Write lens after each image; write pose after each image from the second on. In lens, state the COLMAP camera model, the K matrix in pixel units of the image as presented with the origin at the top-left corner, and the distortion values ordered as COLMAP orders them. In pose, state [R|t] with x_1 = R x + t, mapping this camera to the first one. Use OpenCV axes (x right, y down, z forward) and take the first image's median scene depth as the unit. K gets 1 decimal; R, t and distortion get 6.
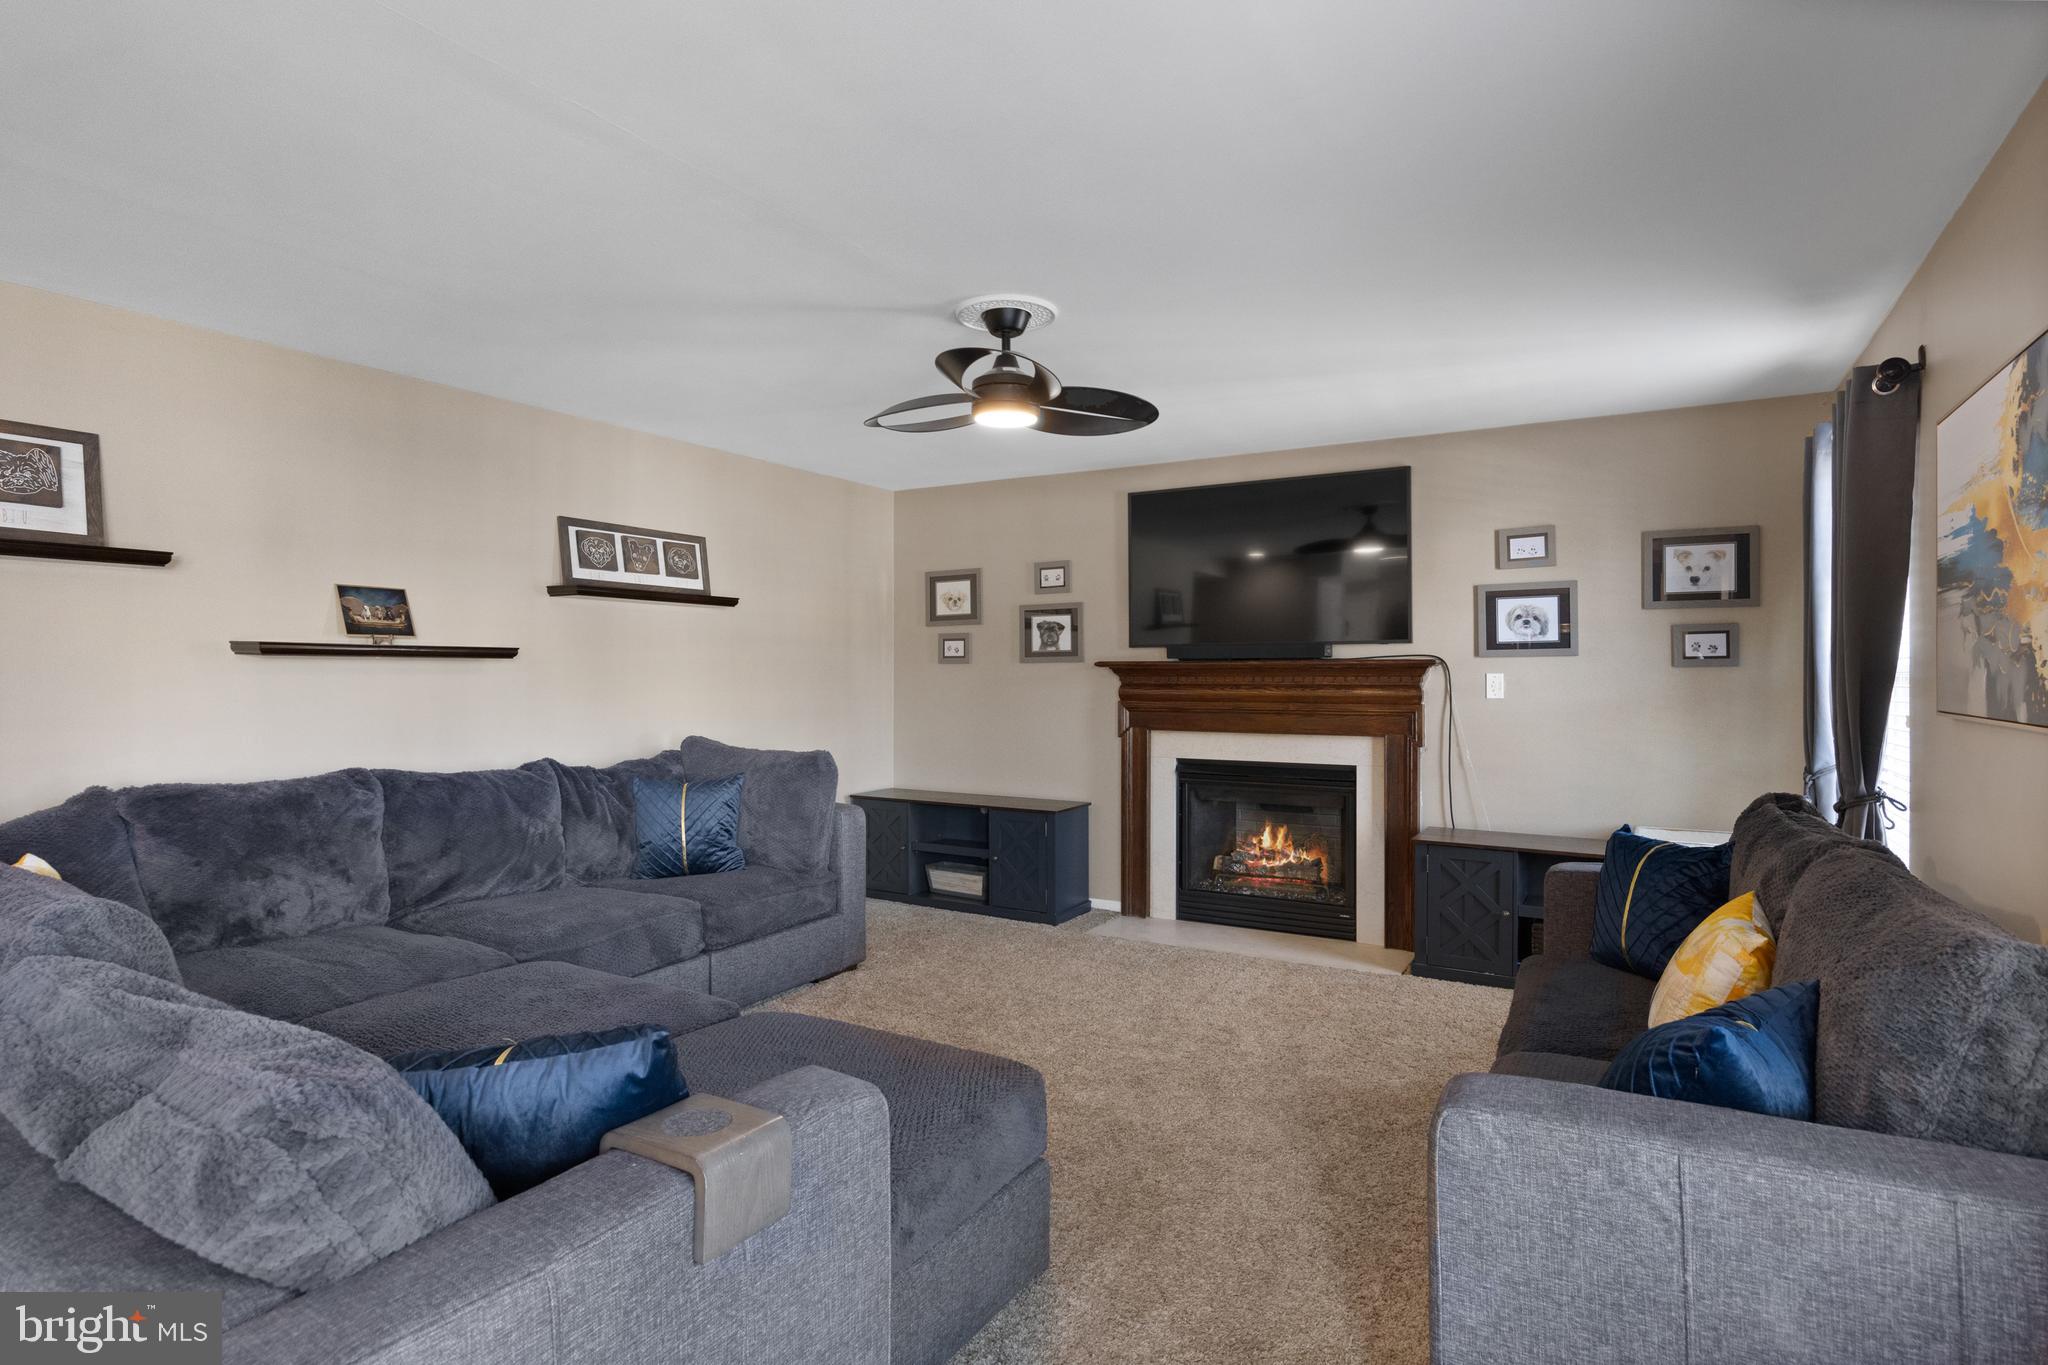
lens RADIAL K [[1059.0, 0, 1029.5], [0, 1059.0, 669.8], [0, 0, 1]] dist [-0.012806, 0.000451]
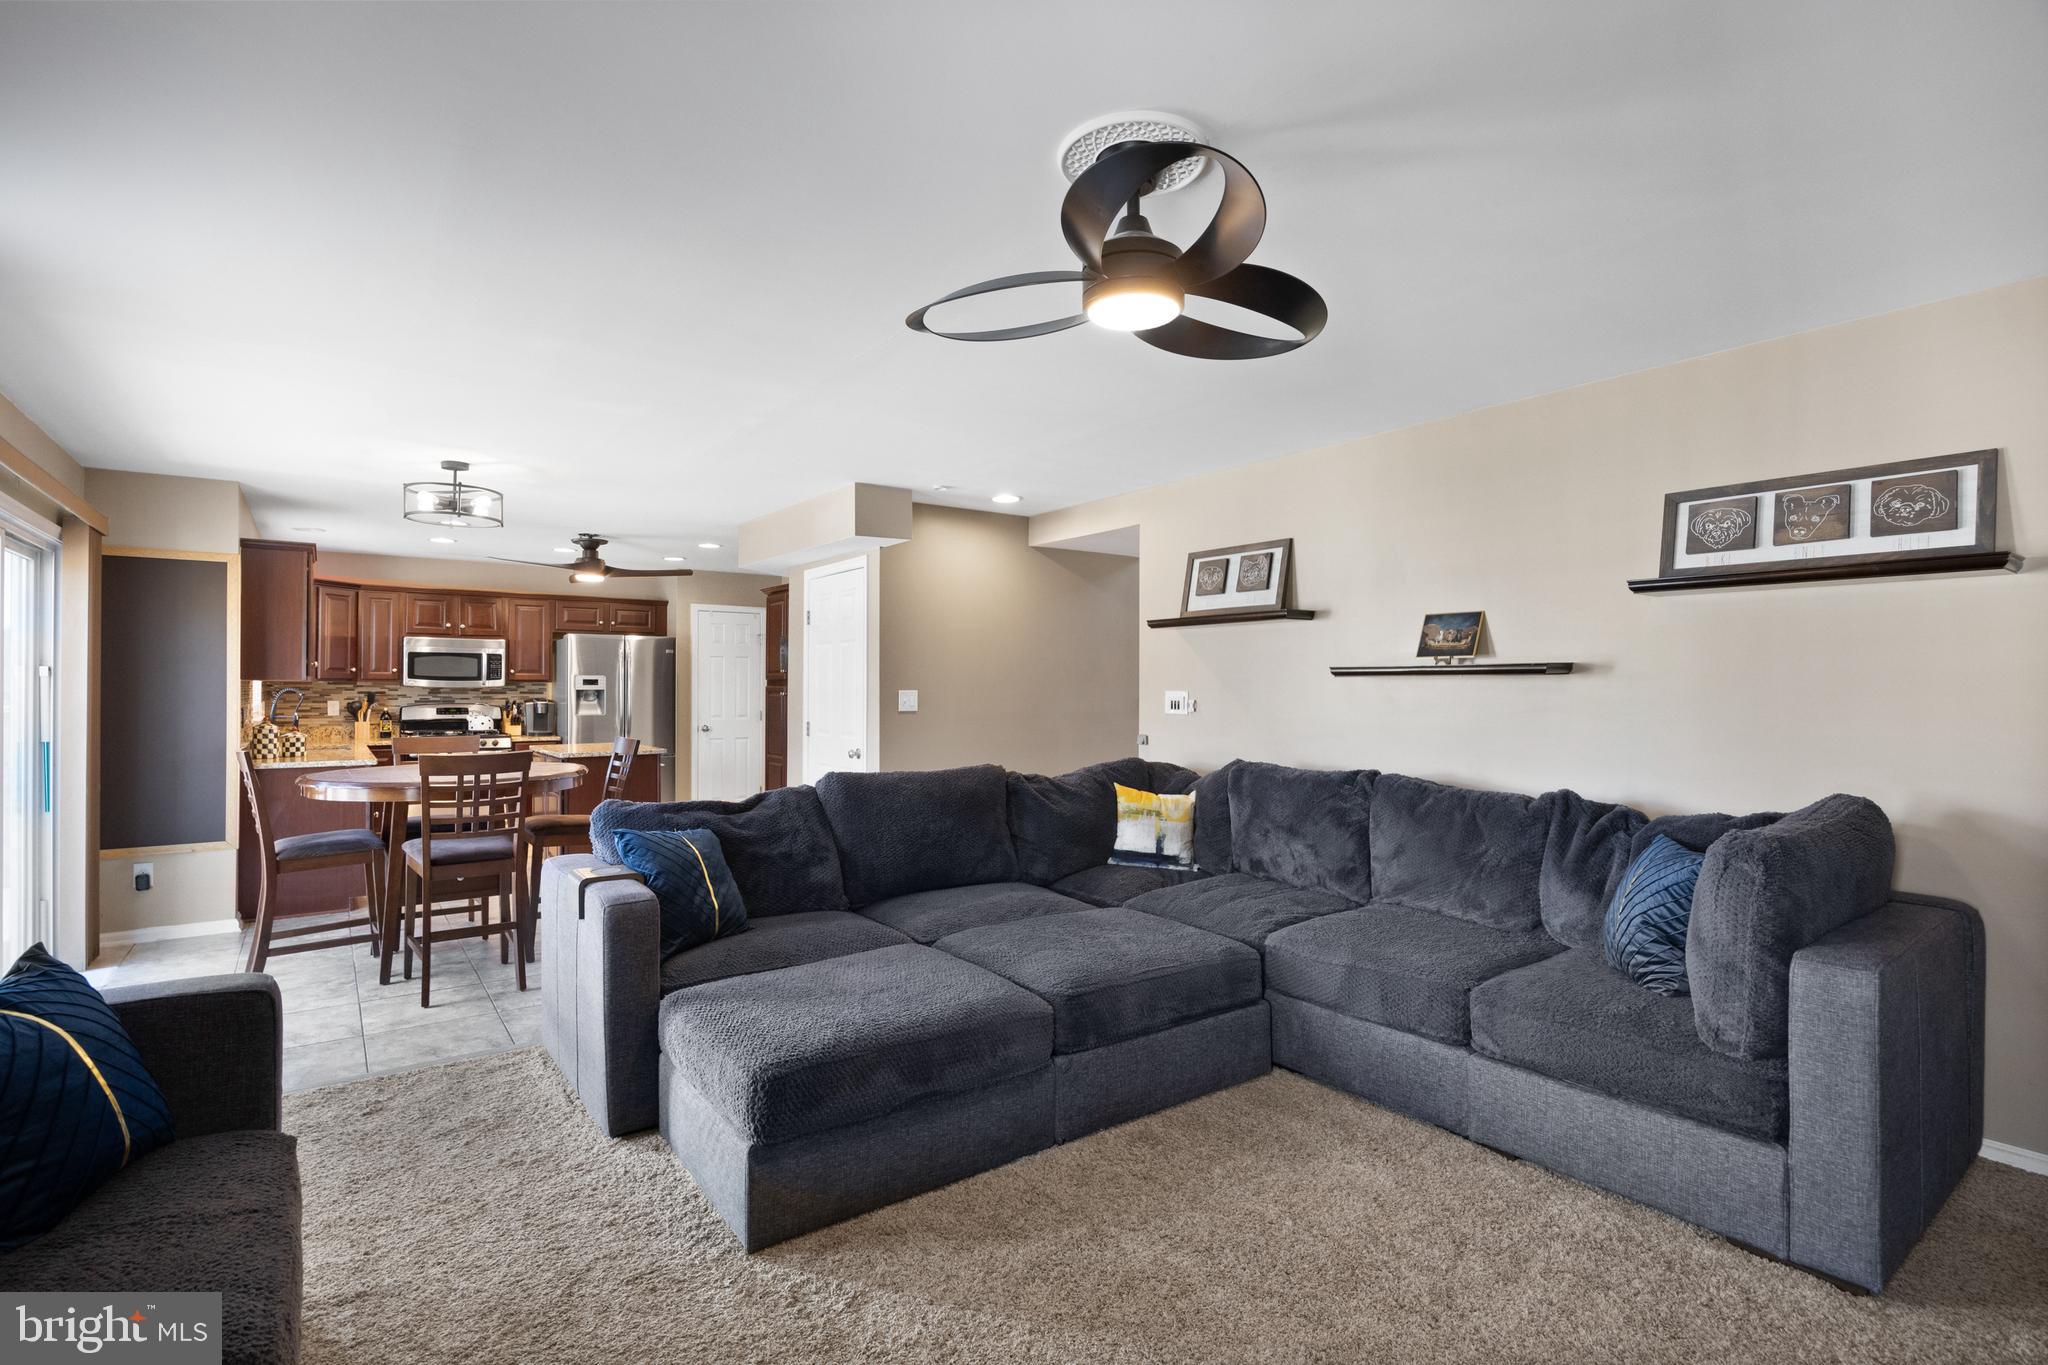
lens RADIAL K [[944.1, 0, 1018.7], [0, 944.1, 679.5], [0, 0, 1]] dist [-0.017533, 0.001200]
pose [[-0.389688, -0.012121, -0.920867, 0.379527], [-0.003205, 0.999925, -0.011805, 0.003598], [0.920941, -0.001649, -0.389698, 0.797716]]
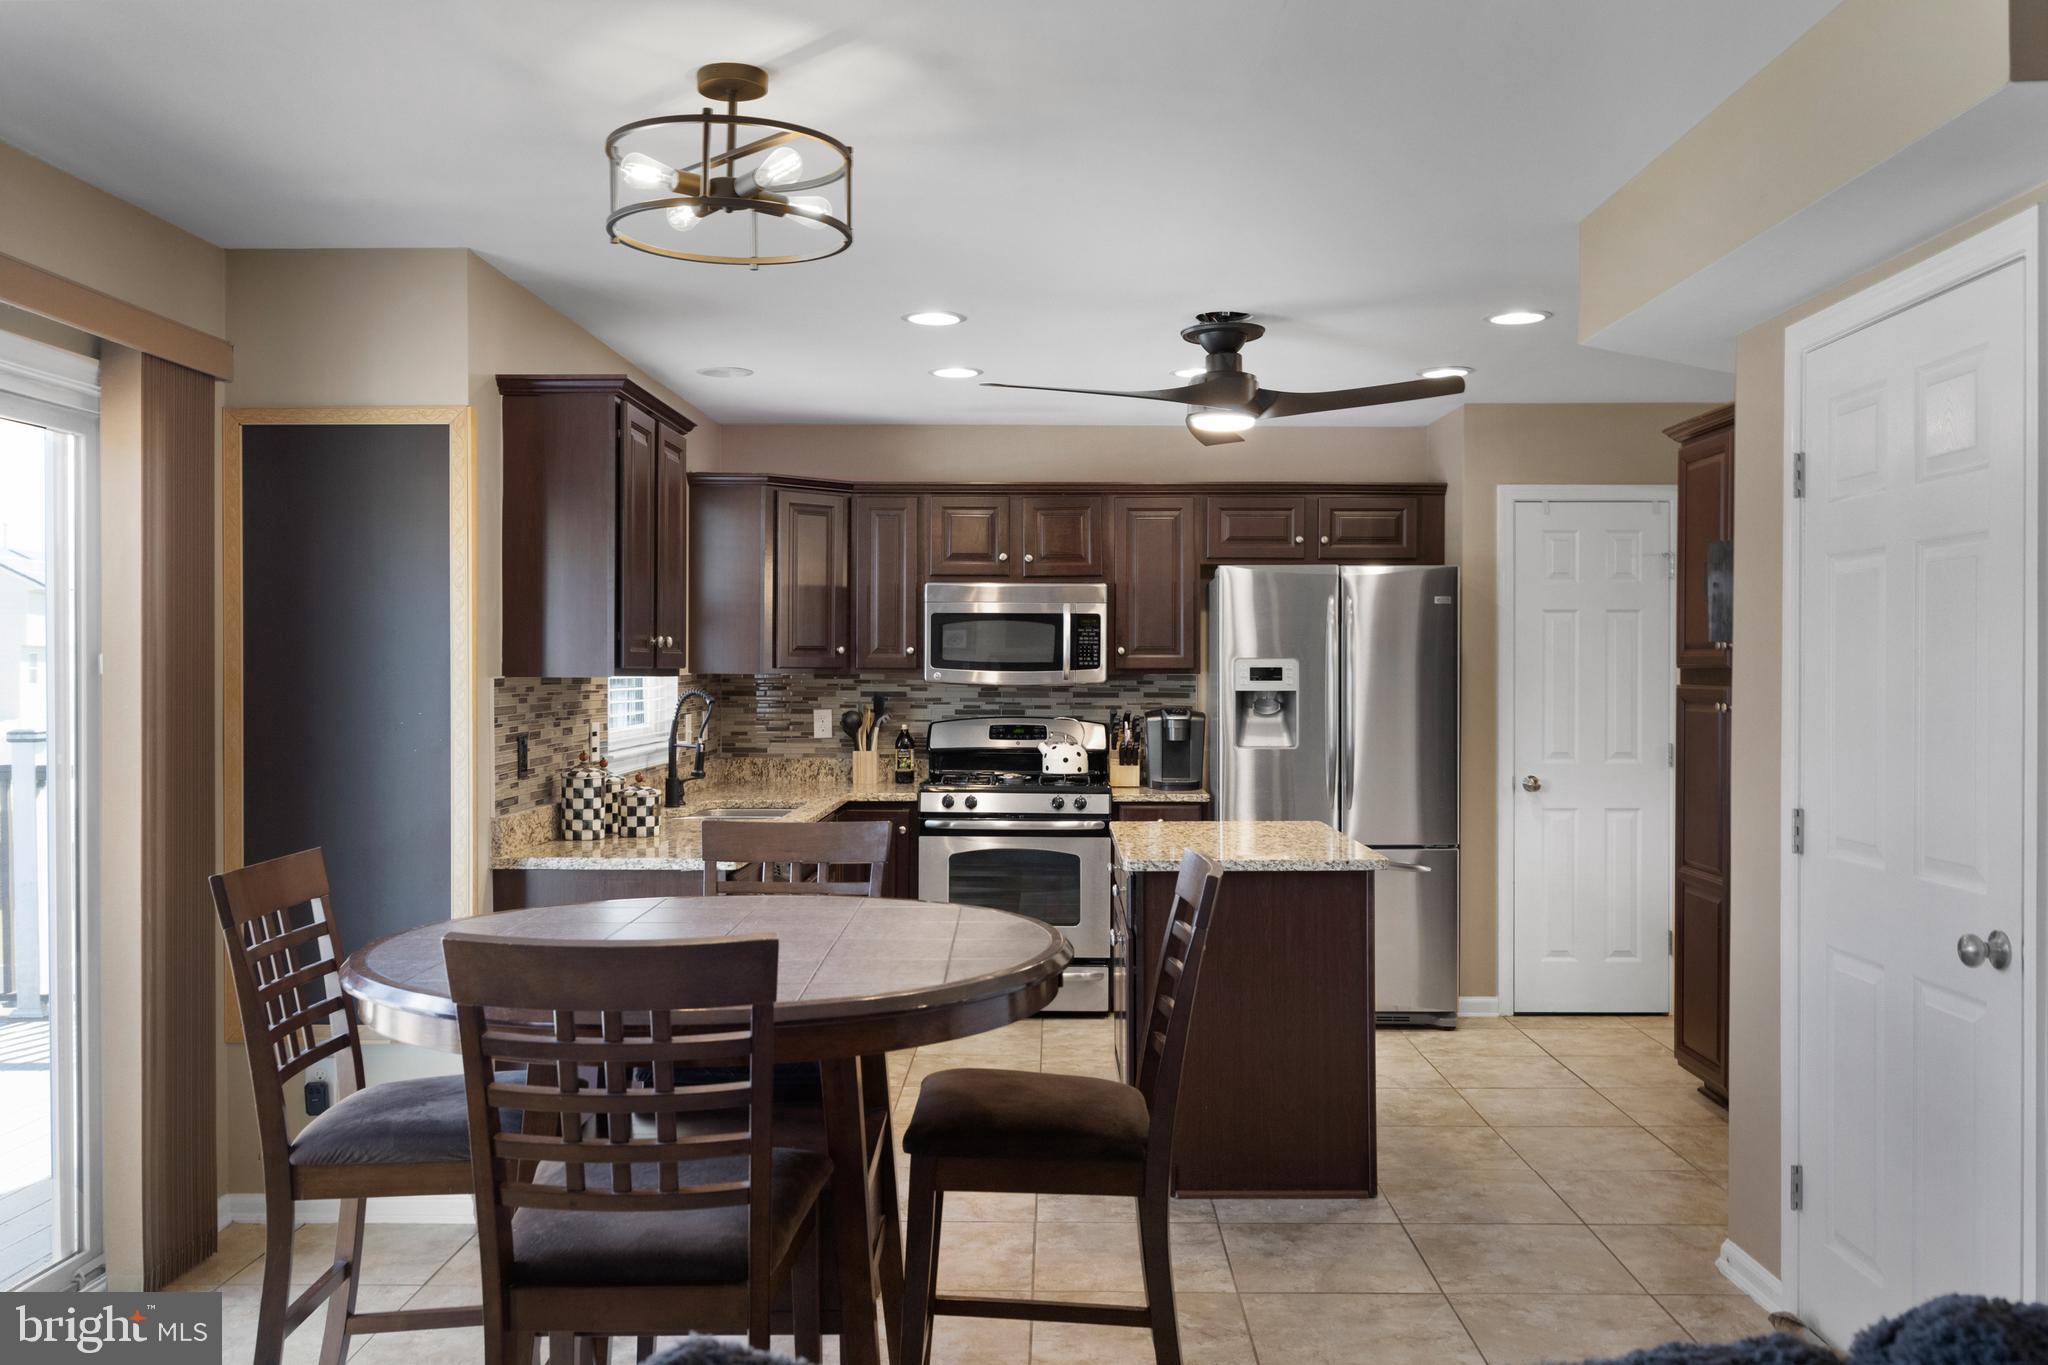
lens RADIAL K [[1660.0, 0, 1034.9], [0, 1660.0, 680.5], [0, 0, 1]] dist [-0.005263, -0.007399]
pose [[-0.867065, -0.000756, -0.498194, -0.084974], [-0.003919, 0.999978, 0.005302, -0.010760], [0.498179, 0.006549, -0.867049, 0.463384]]
